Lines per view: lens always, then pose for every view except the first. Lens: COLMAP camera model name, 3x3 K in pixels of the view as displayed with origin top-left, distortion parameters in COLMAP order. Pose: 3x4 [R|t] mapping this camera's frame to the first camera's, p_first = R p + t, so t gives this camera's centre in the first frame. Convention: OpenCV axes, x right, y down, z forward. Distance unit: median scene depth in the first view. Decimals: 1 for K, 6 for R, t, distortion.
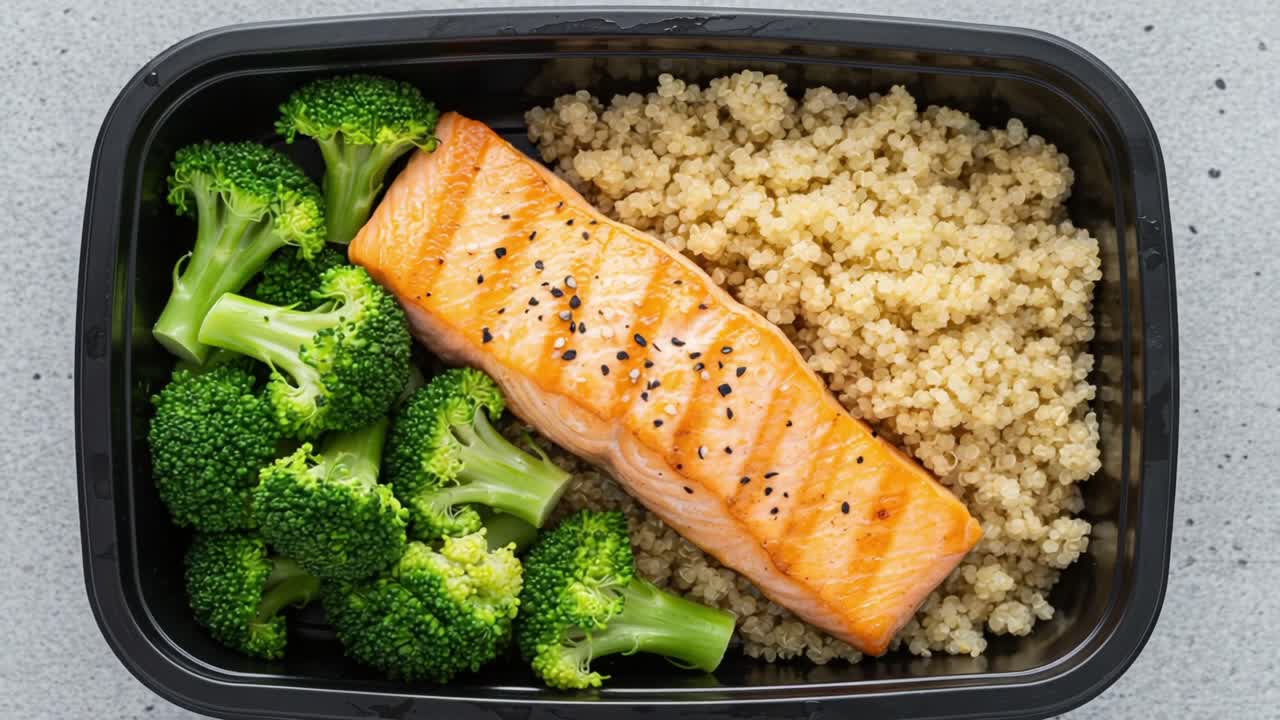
lens RADIAL K [[515.6, 0, 640.0], [0, 515.6, 360.0], [0, 0, 1]] dist [-0.000263, -0.000006]
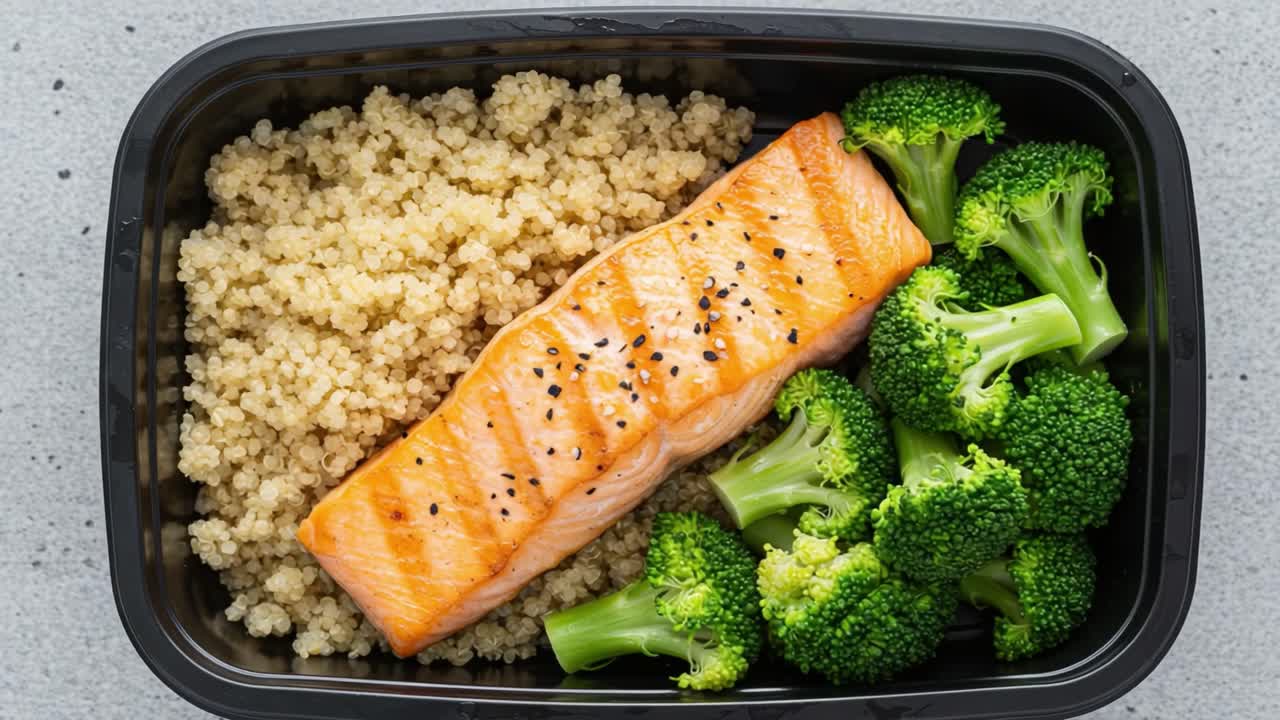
lens RADIAL K [[515.6, 0, 640.0], [0, 515.6, 360.0], [0, 0, 1]] dist [-0.000263, -0.000006]
pose [[0.999971, 0.004757, 0.005863, -0.454154], [-0.004751, 0.999988, -0.001064, 0.001031], [-0.005868, 0.001036, 0.999982, 0.001580]]
